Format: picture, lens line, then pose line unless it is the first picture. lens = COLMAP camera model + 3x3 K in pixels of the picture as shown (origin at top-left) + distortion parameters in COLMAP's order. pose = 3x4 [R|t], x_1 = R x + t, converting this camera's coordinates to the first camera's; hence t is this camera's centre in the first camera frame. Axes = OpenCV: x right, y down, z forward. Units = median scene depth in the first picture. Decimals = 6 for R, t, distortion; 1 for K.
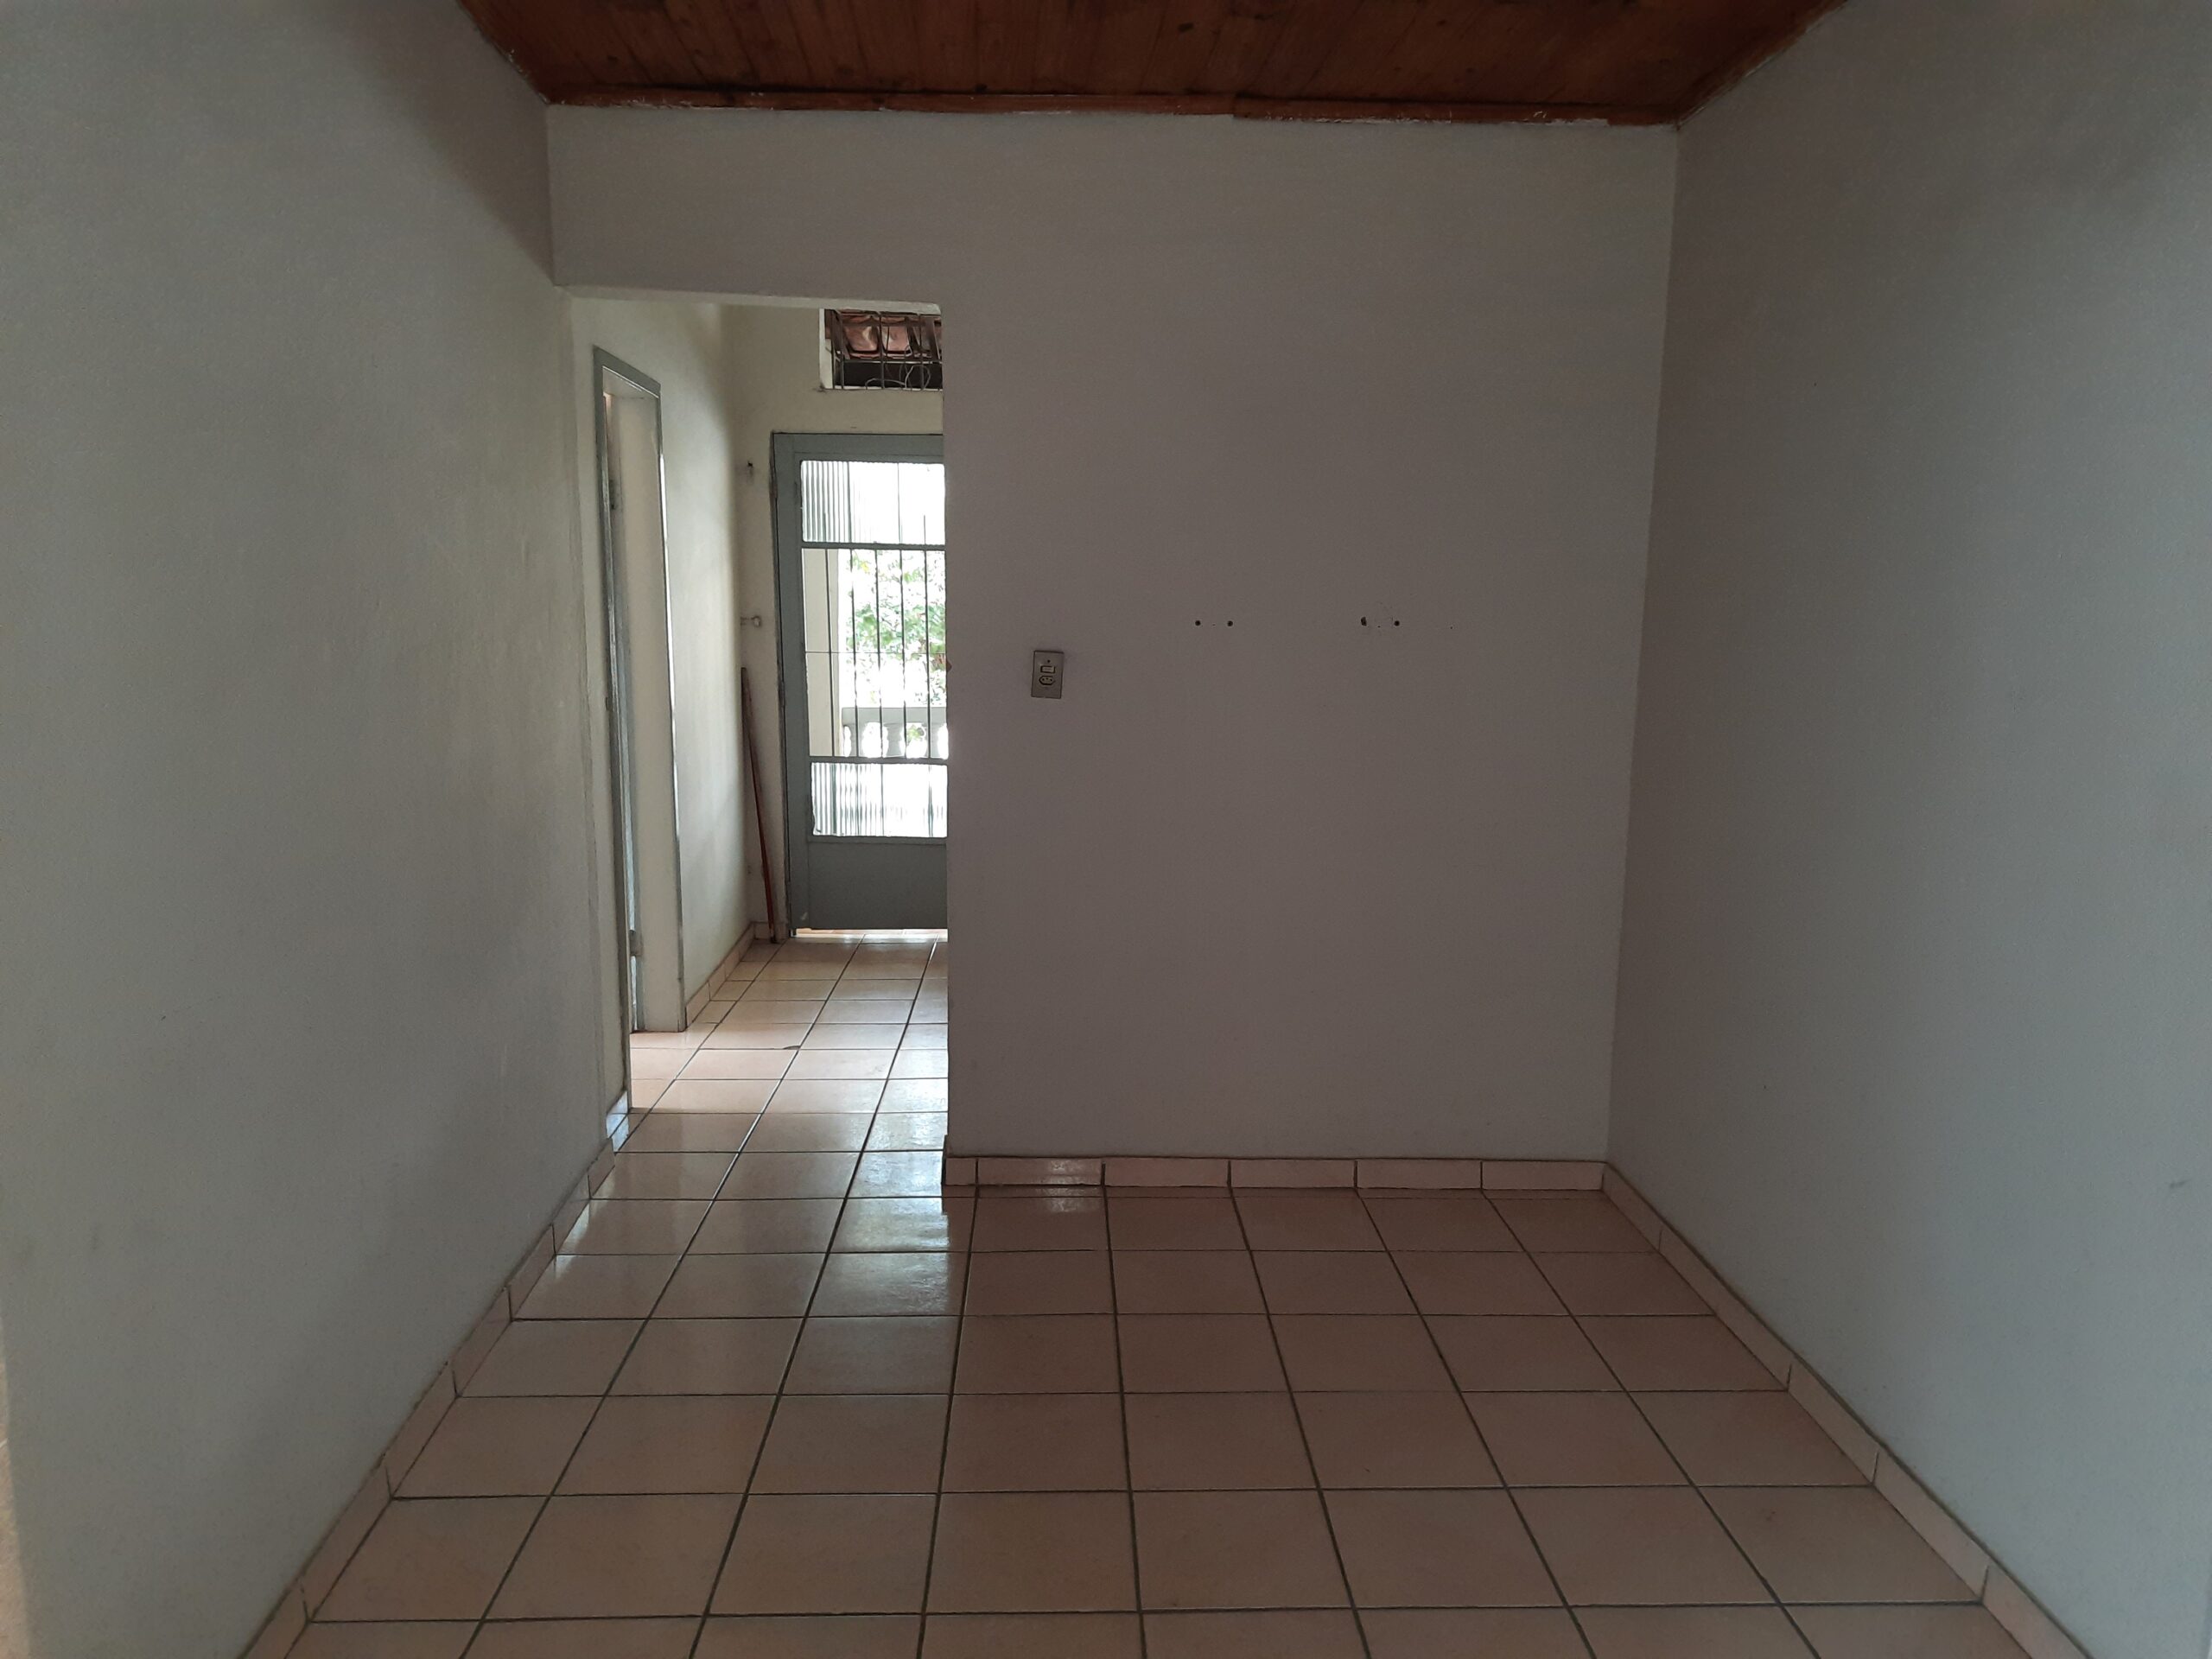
lens RADIAL K [[1546.1, 0, 1115.3], [0, 1546.1, 840.6], [0, 0, 1]] dist [-0.011029, -0.004444]
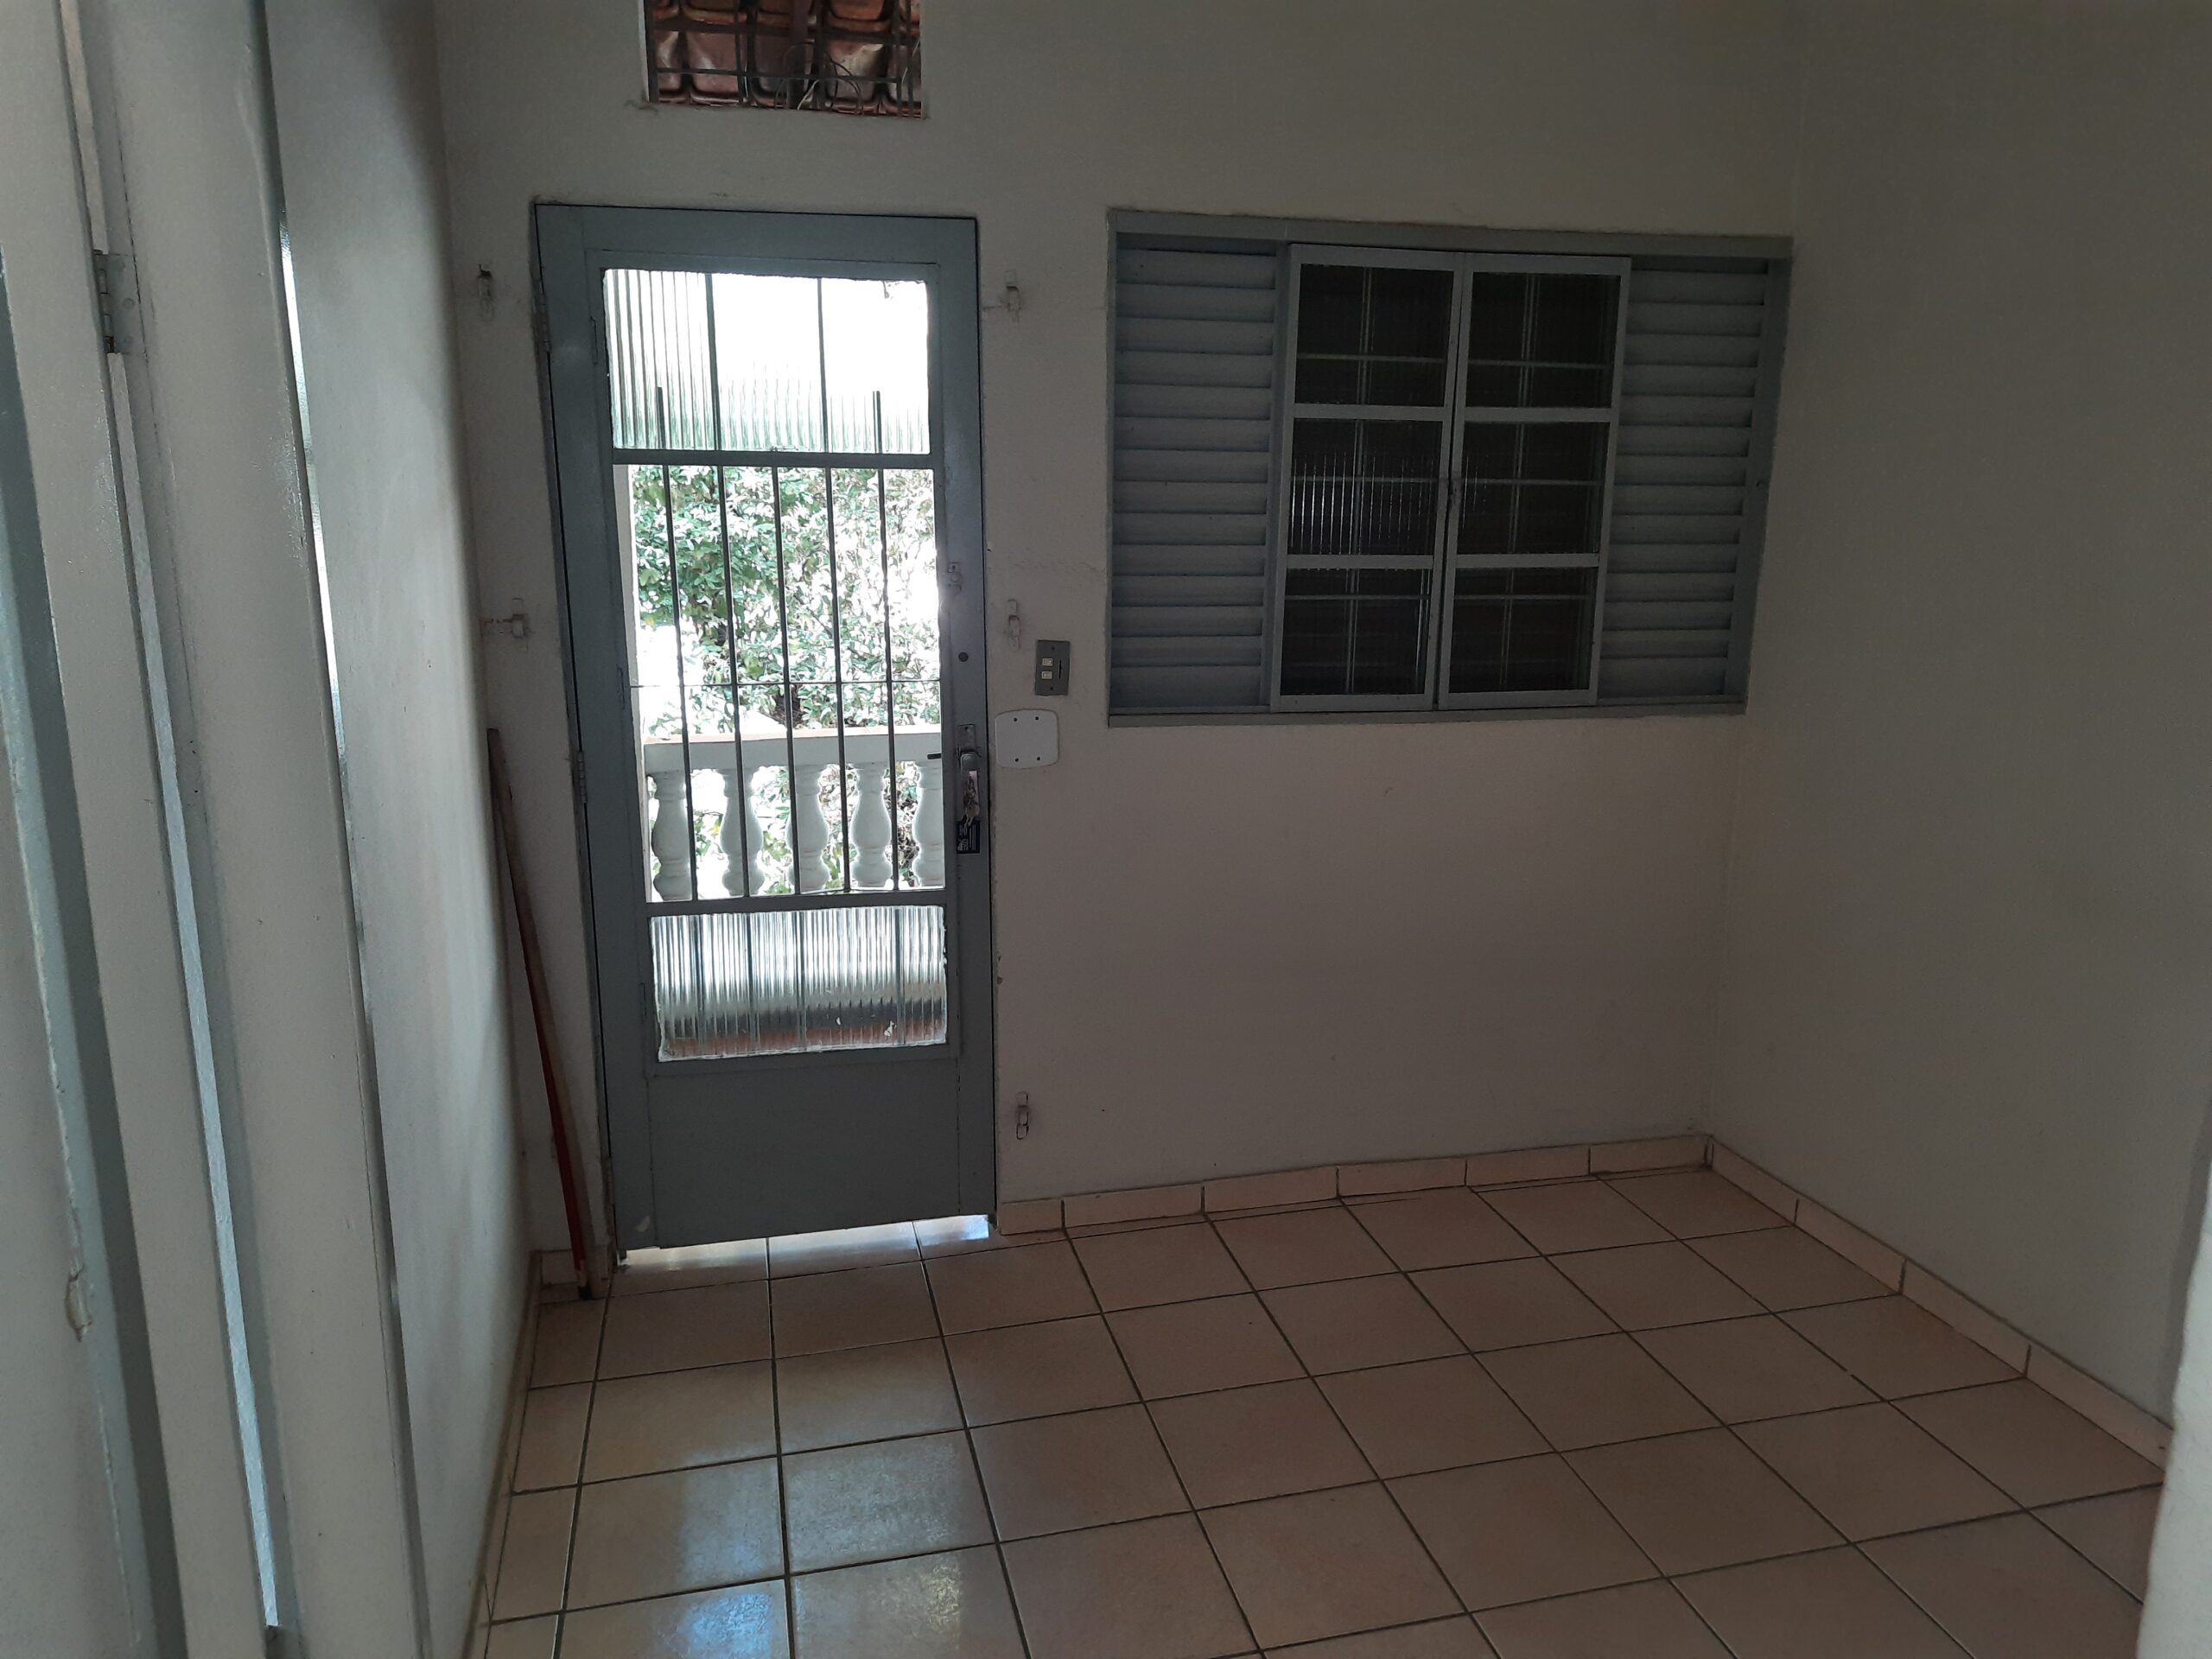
lens RADIAL K [[1546.1, 0, 1094.6], [0, 1546.1, 817.3], [0, 0, 1]] dist [-0.011029, -0.004444]
pose [[0.980011, -0.046973, 0.193321, -0.155152], [0.037587, 0.997943, 0.051939, -0.102545], [-0.195363, -0.043634, 0.979760, 0.517053]]
